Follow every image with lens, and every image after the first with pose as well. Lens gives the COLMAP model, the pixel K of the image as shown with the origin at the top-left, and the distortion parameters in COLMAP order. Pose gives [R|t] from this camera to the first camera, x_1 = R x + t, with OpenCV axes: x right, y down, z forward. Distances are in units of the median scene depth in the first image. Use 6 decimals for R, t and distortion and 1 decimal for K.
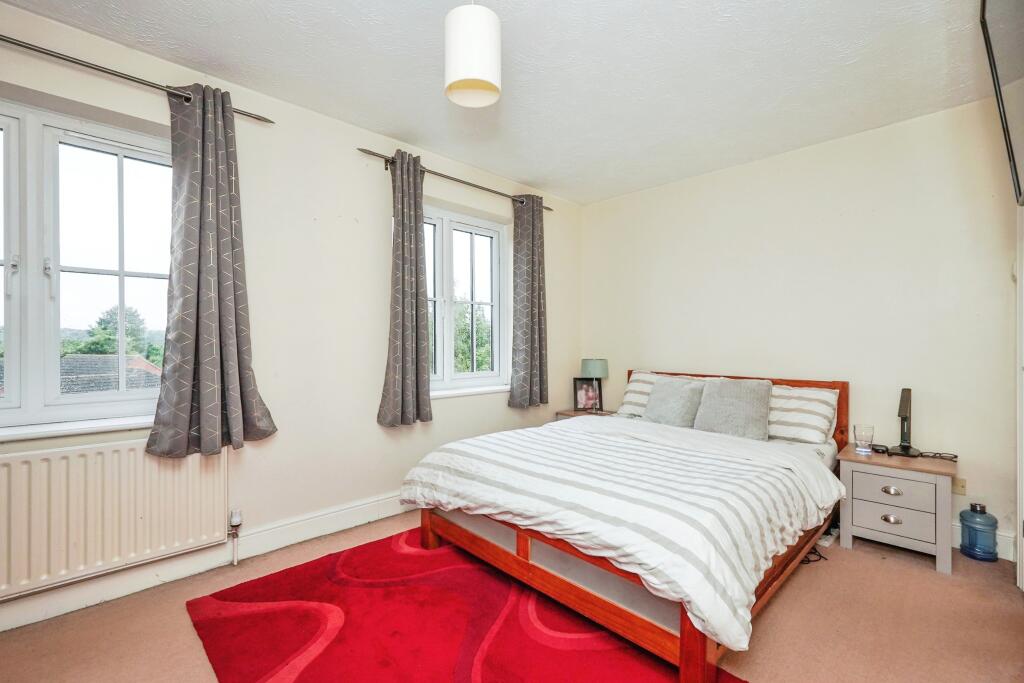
lens RADIAL K [[447.8, 0, 510.3], [0, 447.8, 334.7], [0, 0, 1]] dist [-0.000060, 0.000081]
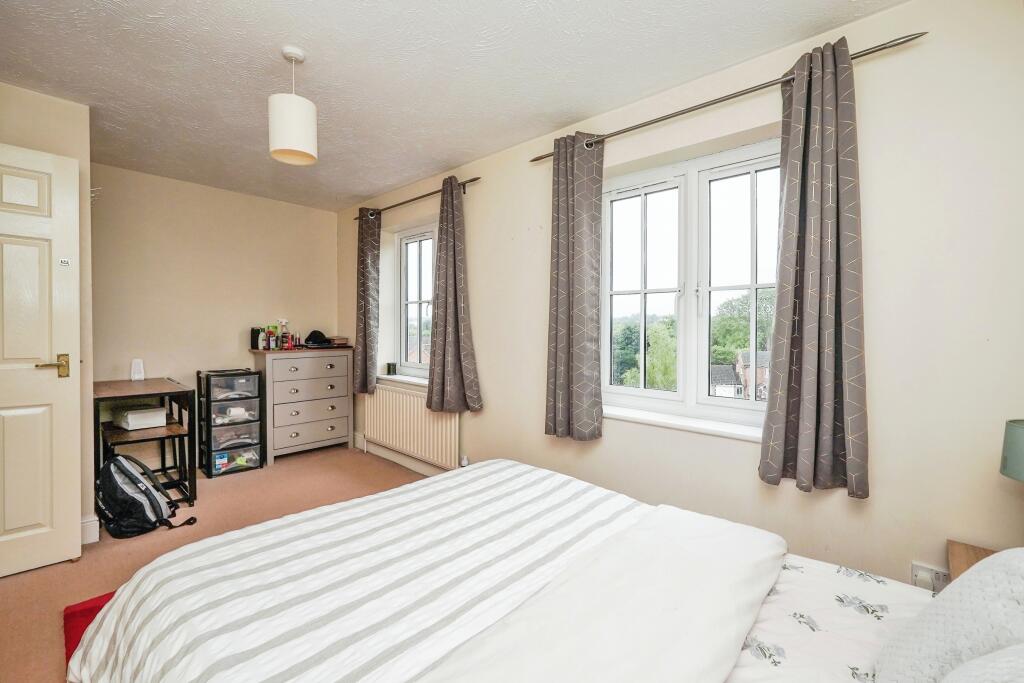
lens RADIAL K [[447.8, 0, 510.3], [0, 447.8, 334.7], [0, 0, 1]] dist [-0.000060, 0.000081]
pose [[0.050706, 0.024046, -0.998424, 0.629549], [0.007899, 0.999669, 0.024478, -0.026413], [0.998682, -0.009128, 0.050499, 0.783824]]
